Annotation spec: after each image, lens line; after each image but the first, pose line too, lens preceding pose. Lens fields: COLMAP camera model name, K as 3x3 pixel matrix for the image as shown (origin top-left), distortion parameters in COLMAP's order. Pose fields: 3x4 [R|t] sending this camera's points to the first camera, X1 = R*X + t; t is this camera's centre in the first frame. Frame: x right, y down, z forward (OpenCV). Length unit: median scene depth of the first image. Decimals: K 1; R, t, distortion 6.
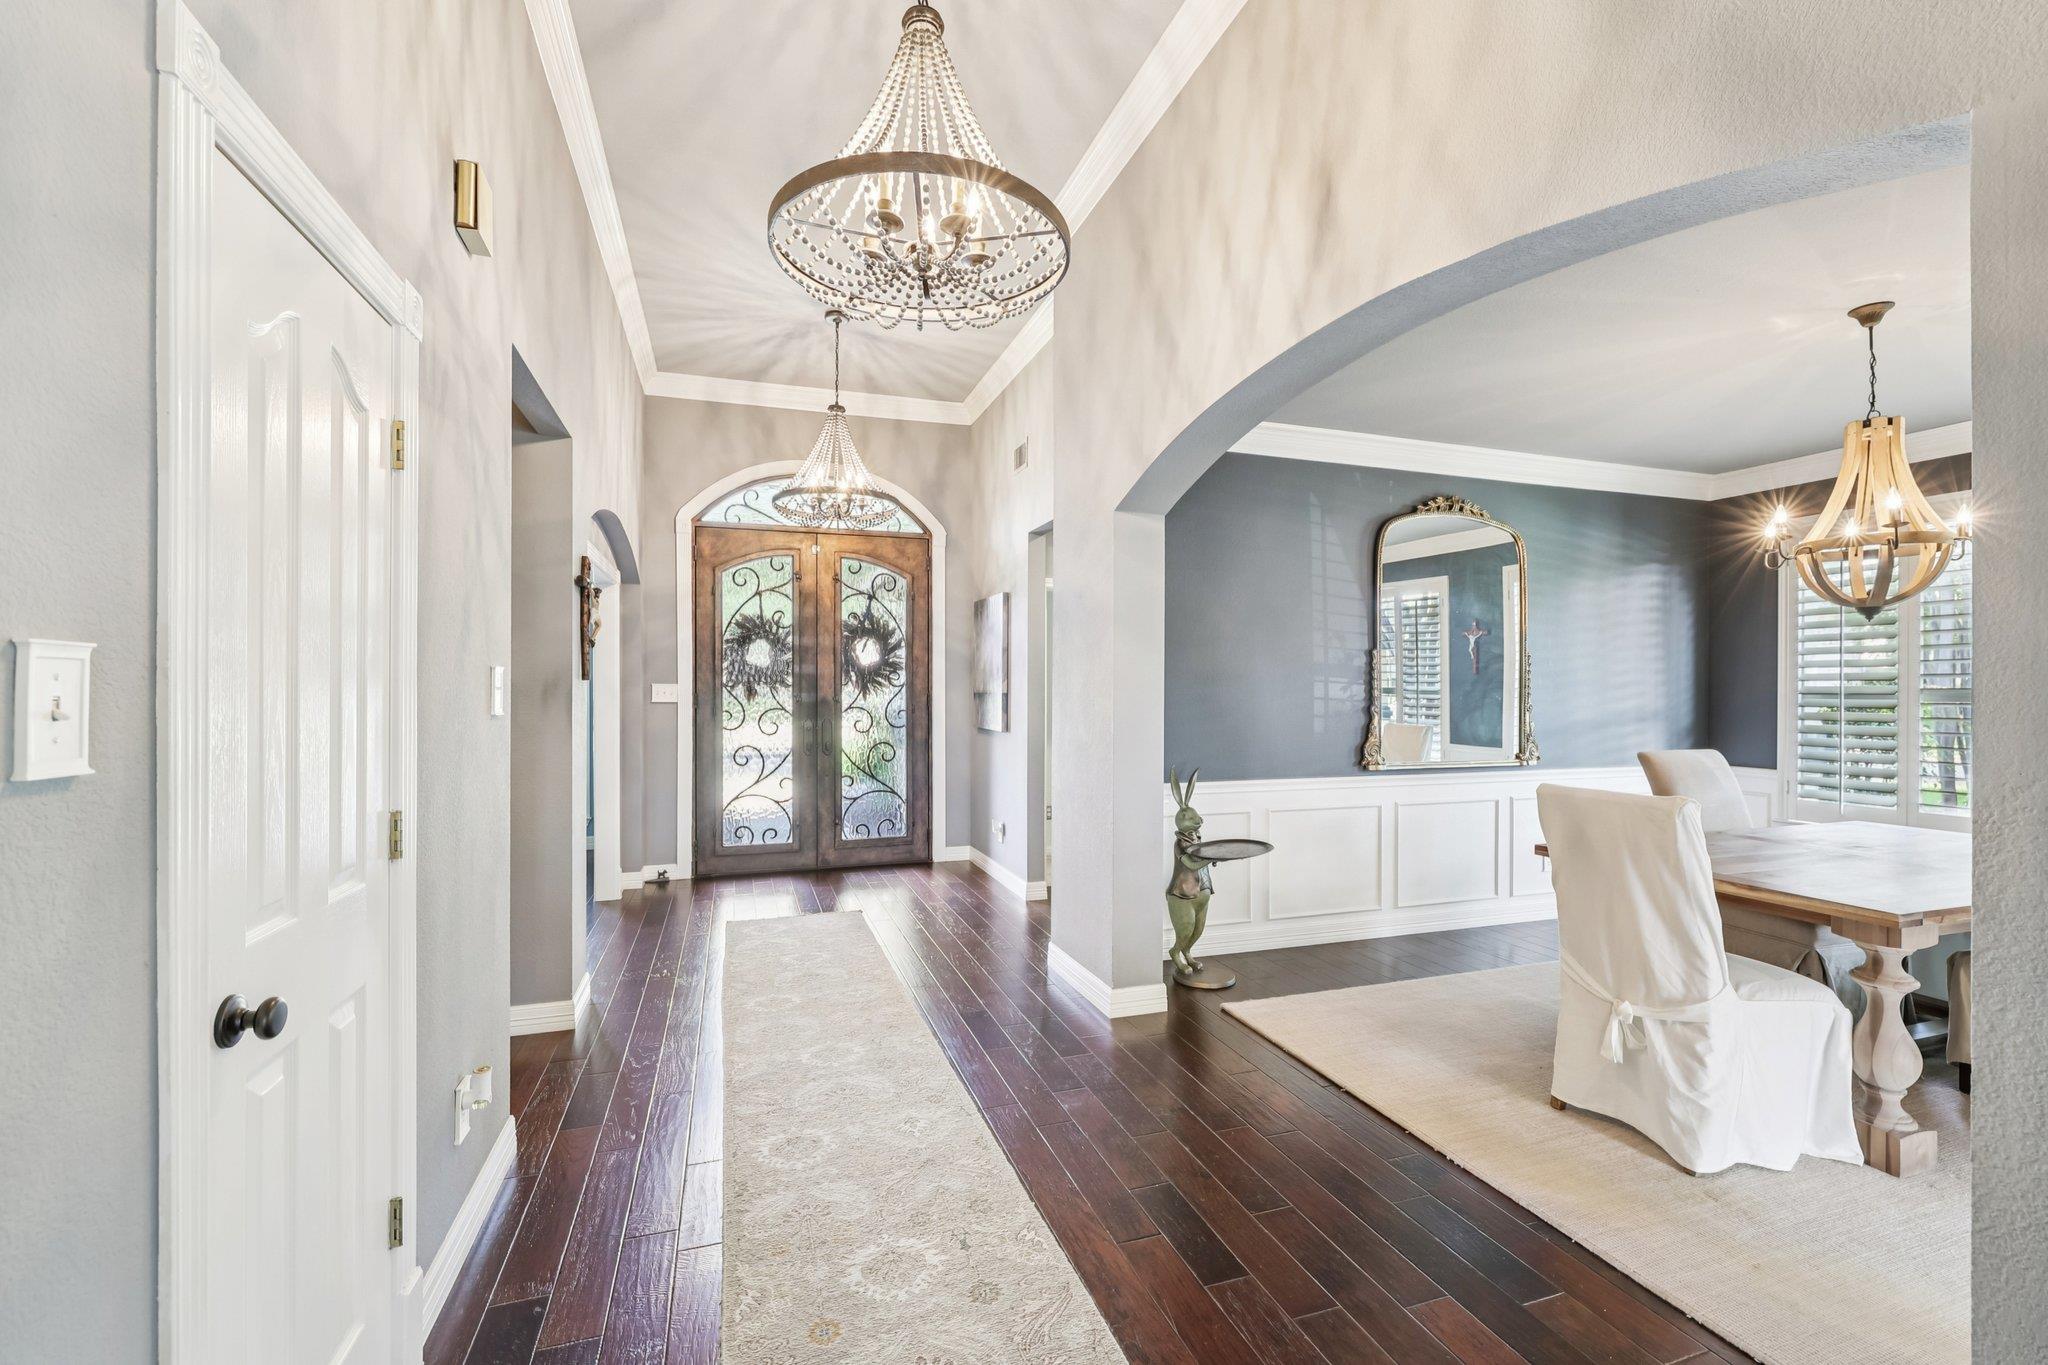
lens RADIAL K [[867.8, 0, 1030.7], [0, 867.8, 684.0], [0, 0, 1]] dist [0.000230, -0.000229]
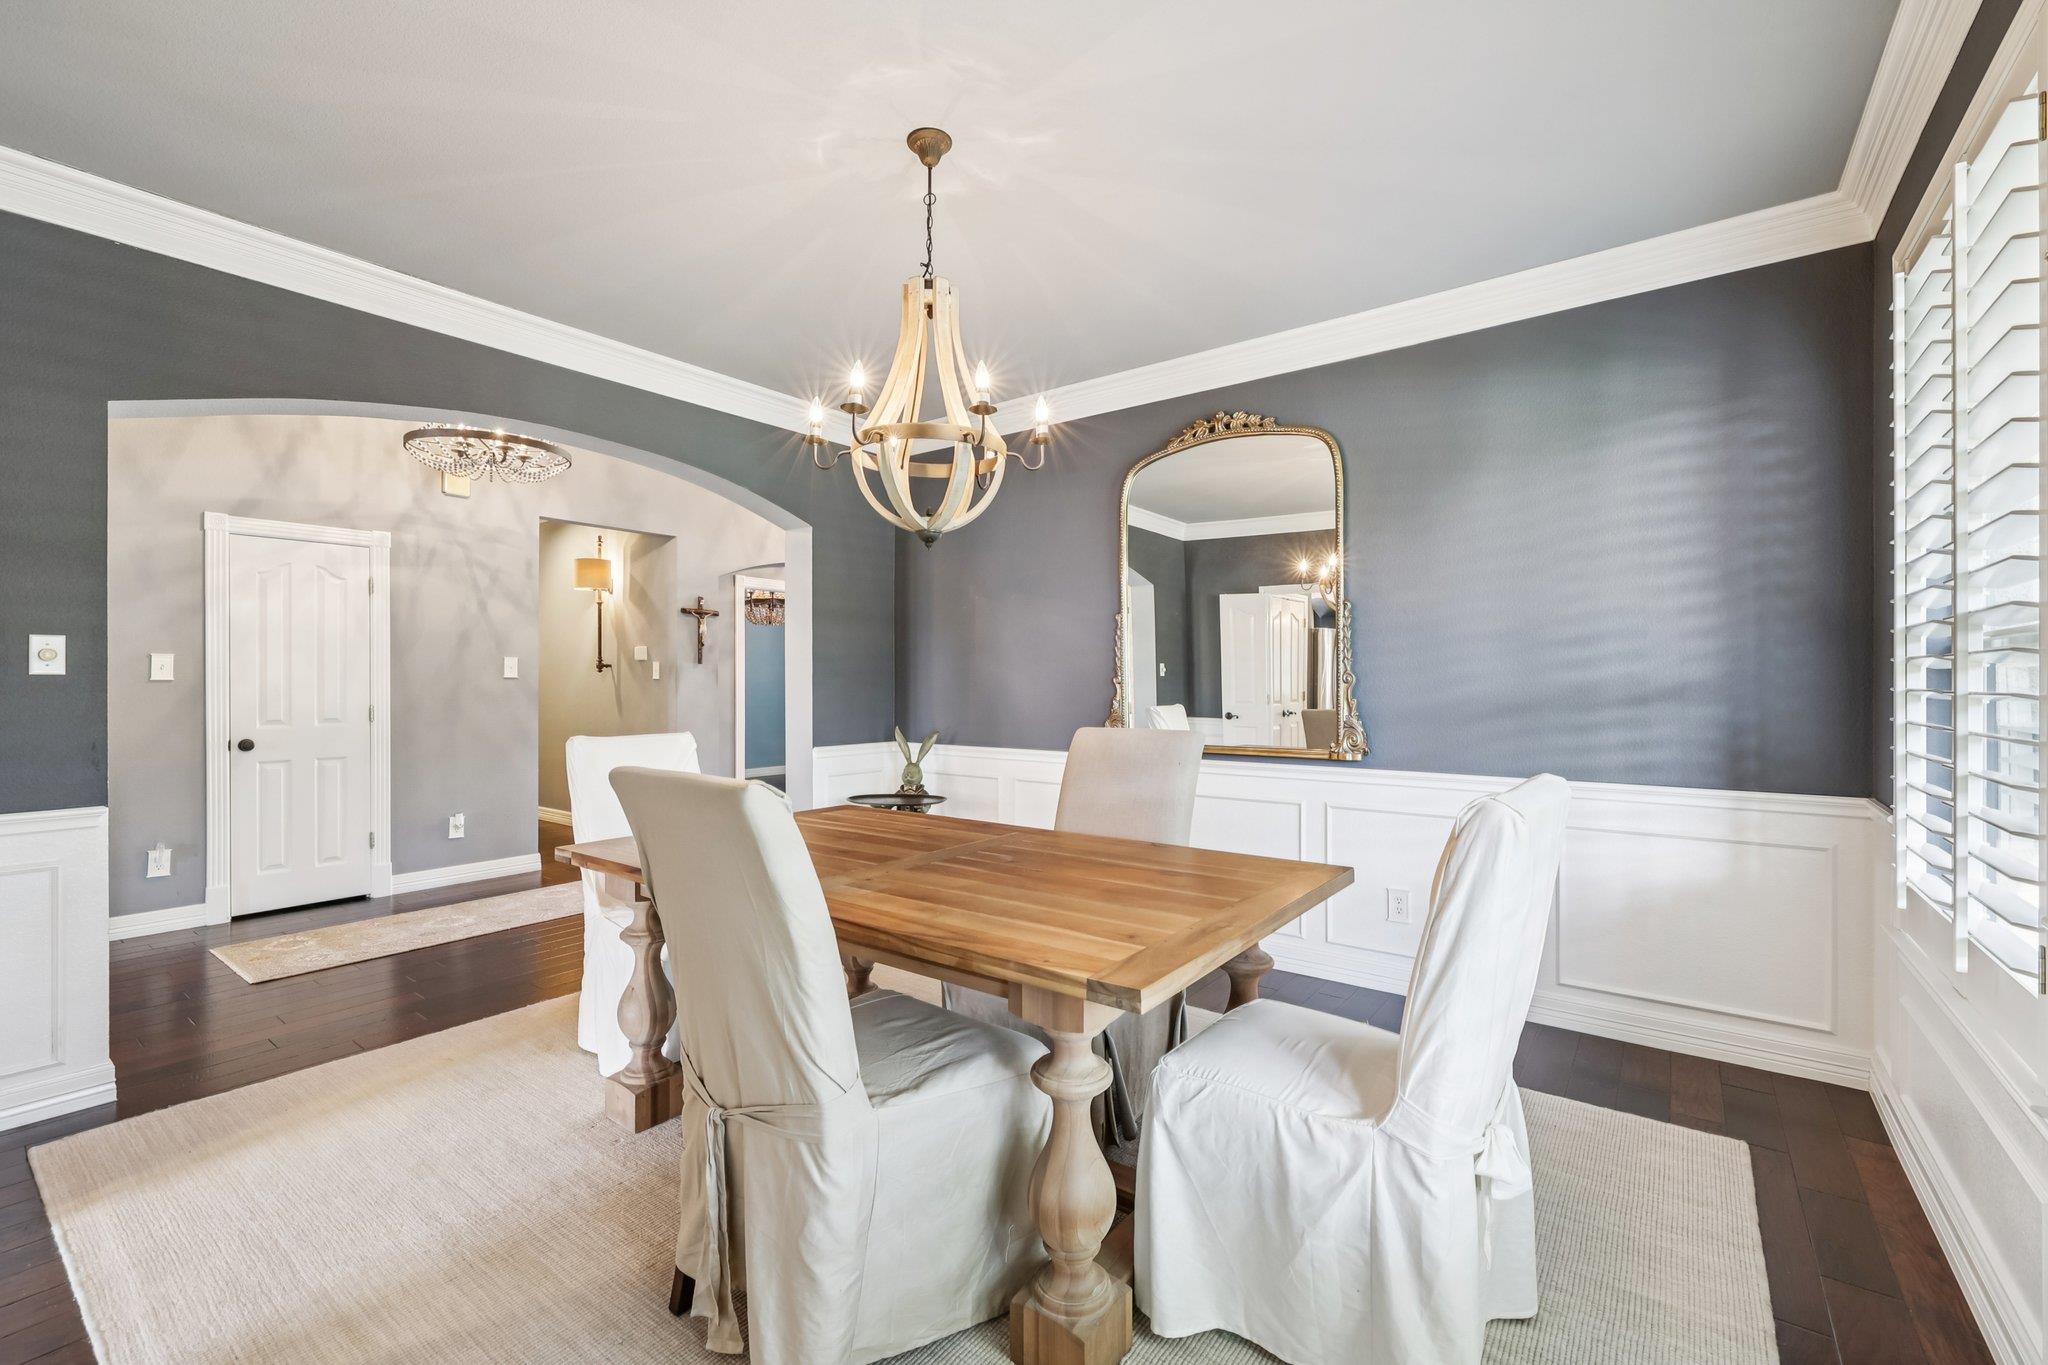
lens RADIAL K [[867.8, 0, 1021.5], [0, 867.8, 687.0], [0, 0, 1]] dist [0.000230, -0.000229]
pose [[0.559812, -0.001492, -0.828618, 1.201090], [0.005299, 0.999984, 0.001779, 0.036443], [0.828603, -0.005386, 0.559811, 0.467921]]
